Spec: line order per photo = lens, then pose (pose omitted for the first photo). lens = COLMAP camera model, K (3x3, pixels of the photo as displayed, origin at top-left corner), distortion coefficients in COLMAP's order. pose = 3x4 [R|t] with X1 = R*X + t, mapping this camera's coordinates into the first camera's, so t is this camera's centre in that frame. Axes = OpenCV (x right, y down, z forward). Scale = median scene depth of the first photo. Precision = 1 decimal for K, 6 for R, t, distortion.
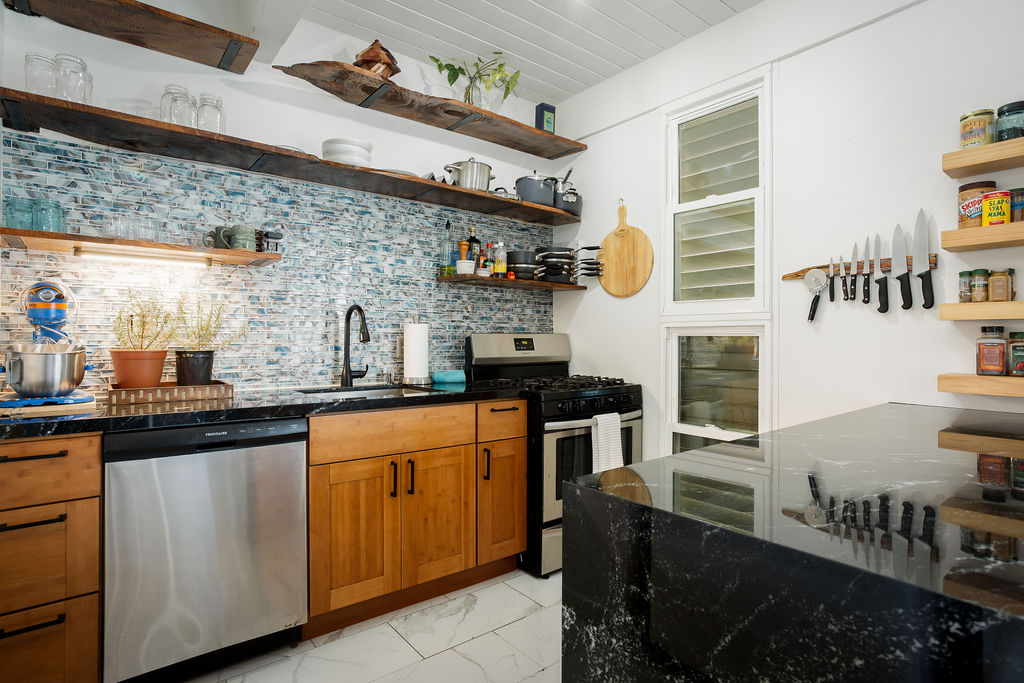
lens RADIAL K [[517.6, 0, 484.5], [0, 517.6, 333.0], [0, 0, 1]] dist [-0.018836, 0.013061]
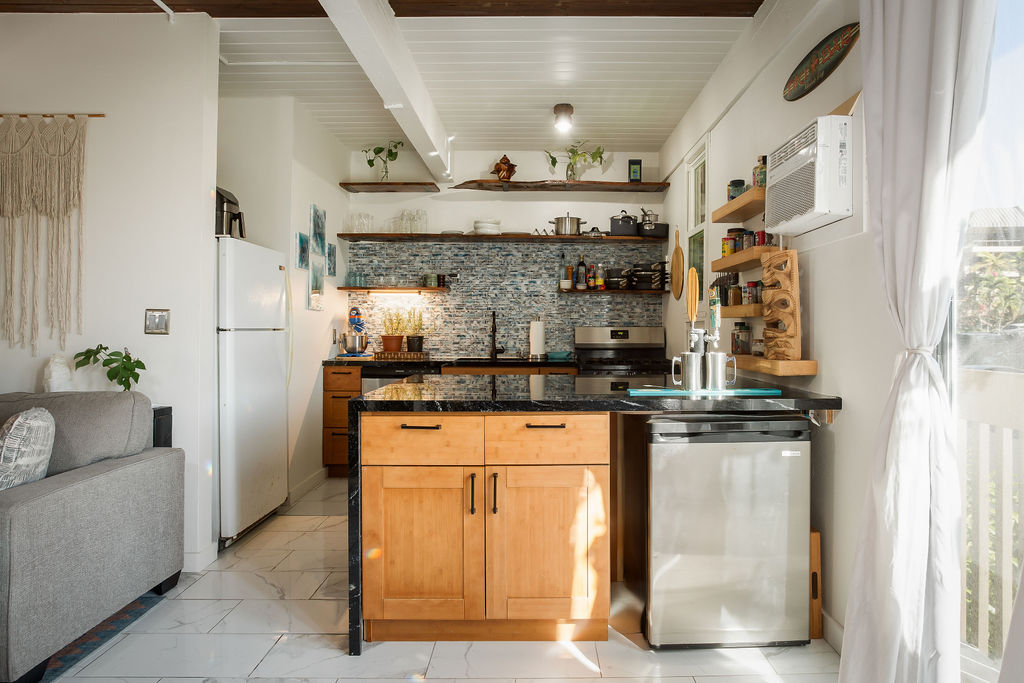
lens RADIAL K [[588.2, 0, 523.1], [0, 588.2, 331.6], [0, 0, 1]] dist [-0.005045, 0.001792]
pose [[0.808405, 0.003236, -0.588618, 0.999477], [0.005422, 0.999902, 0.012942, -0.009949], [0.588602, -0.013654, 0.808308, -0.552702]]
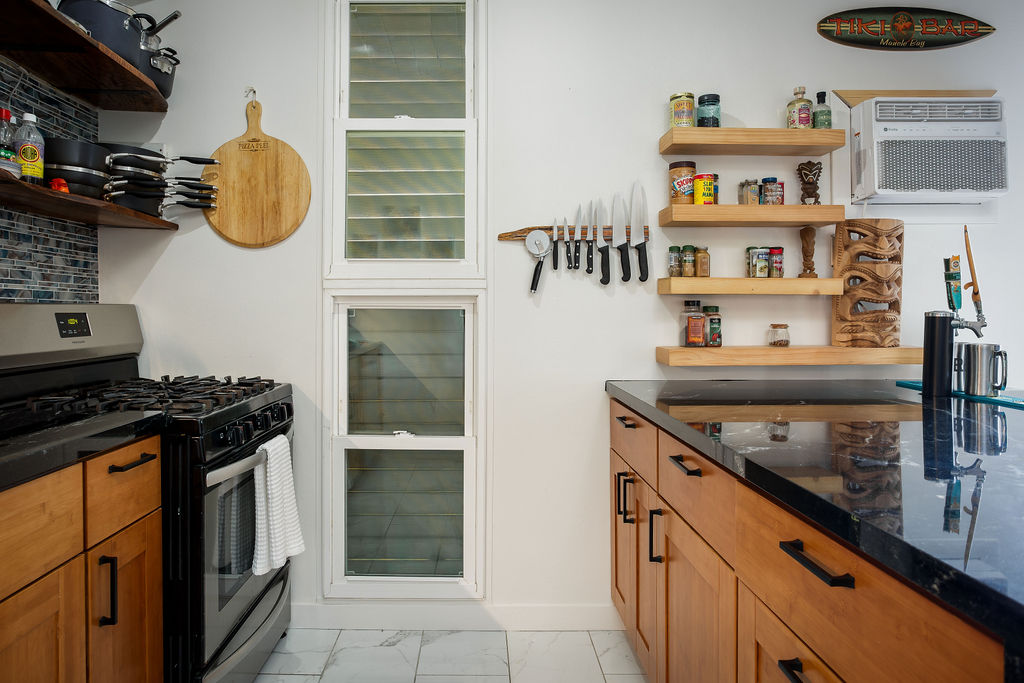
lens RADIAL K [[640.1, 0, 471.8], [0, 640.1, 314.4], [0, 0, 1]] dist [-0.023020, 0.006302]
pose [[0.611590, -0.005873, 0.791153, -0.222264], [-0.006224, 0.999906, 0.012235, 0.001753], [-0.791150, -0.012407, 0.611496, 0.379410]]
